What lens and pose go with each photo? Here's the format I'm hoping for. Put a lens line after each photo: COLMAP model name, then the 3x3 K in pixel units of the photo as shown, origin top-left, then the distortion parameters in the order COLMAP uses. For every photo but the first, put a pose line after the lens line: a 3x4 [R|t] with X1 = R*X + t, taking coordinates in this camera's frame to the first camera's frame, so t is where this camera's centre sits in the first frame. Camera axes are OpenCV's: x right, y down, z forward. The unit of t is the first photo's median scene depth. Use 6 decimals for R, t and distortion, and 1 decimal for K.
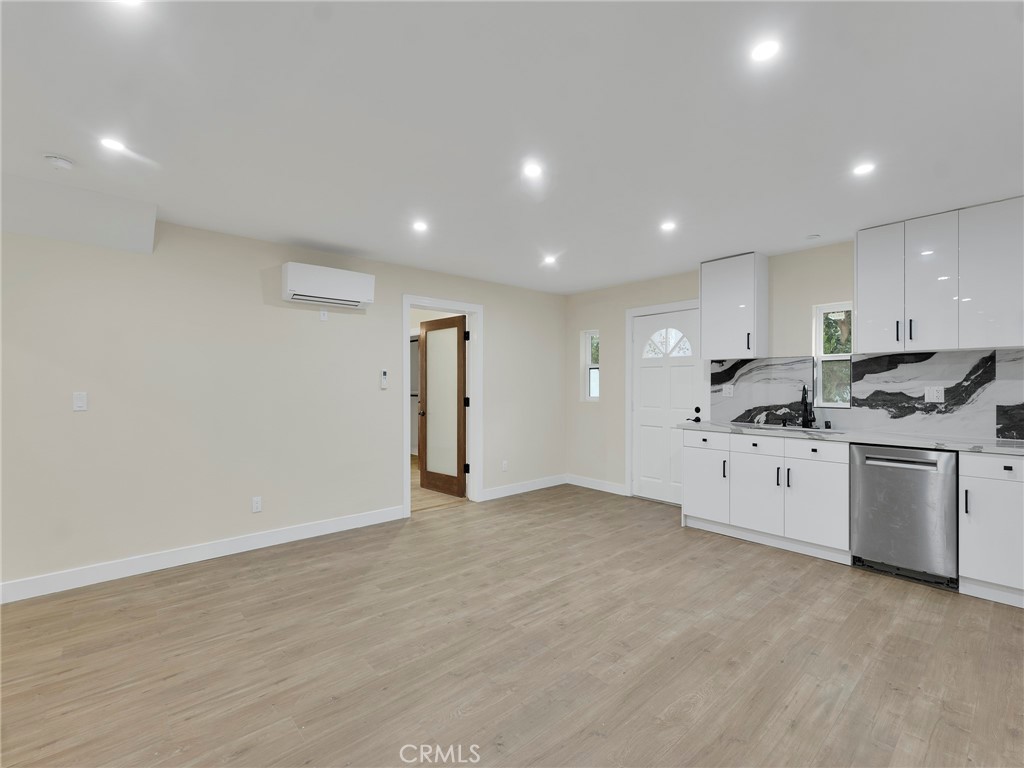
lens RADIAL K [[460.2, 0, 504.7], [0, 460.2, 385.4], [0, 0, 1]] dist [0.004987, -0.000897]
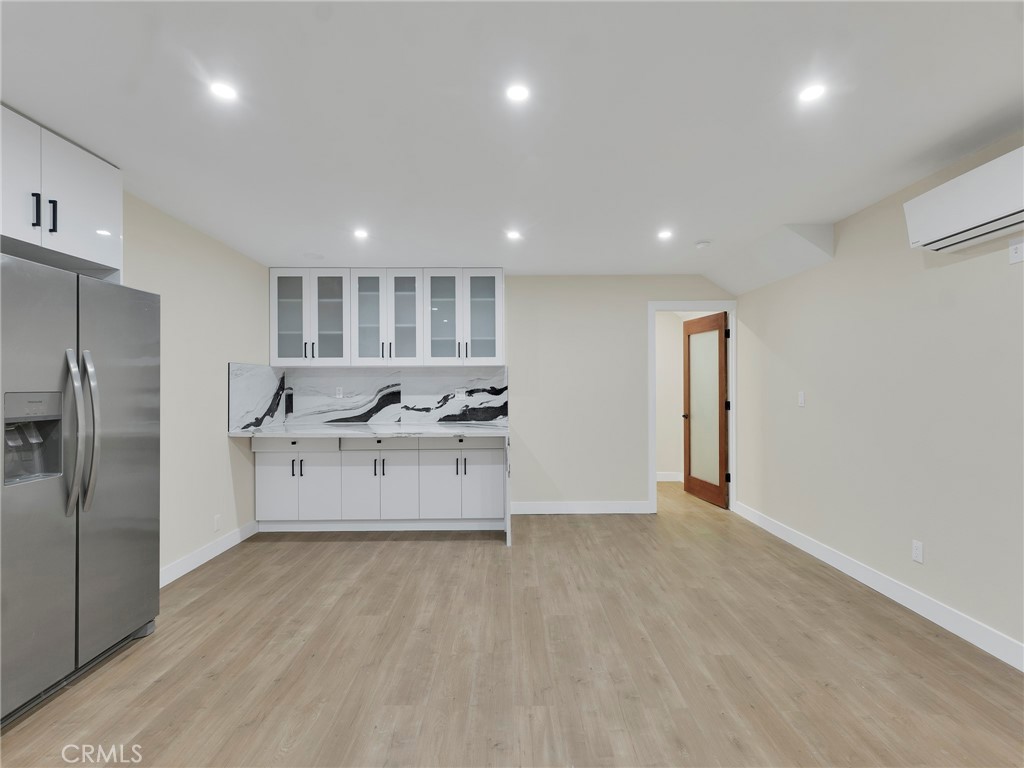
lens RADIAL K [[460.2, 0, 511.0], [0, 460.2, 386.0], [0, 0, 1]] dist [0.004987, -0.000897]
pose [[-0.656545, 0.000566, -0.754286, 0.507092], [0.003724, 0.999990, -0.002491, 0.001729], [0.754277, -0.004444, -0.656541, 1.206282]]
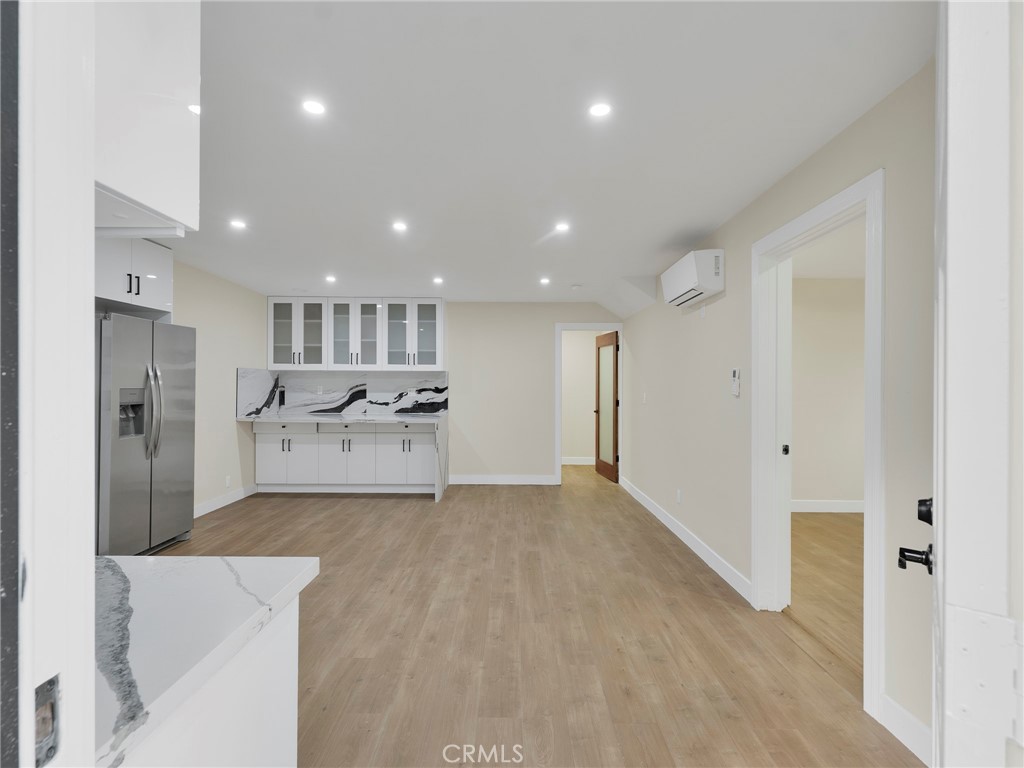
lens RADIAL K [[460.2, 0, 509.2], [0, 460.2, 385.0], [0, 0, 1]] dist [0.004987, -0.000897]
pose [[-0.663893, -0.006005, -0.747804, 0.686500], [-0.006360, 0.999977, -0.002384, -0.005550], [0.747801, 0.003173, -0.663916, 1.733993]]
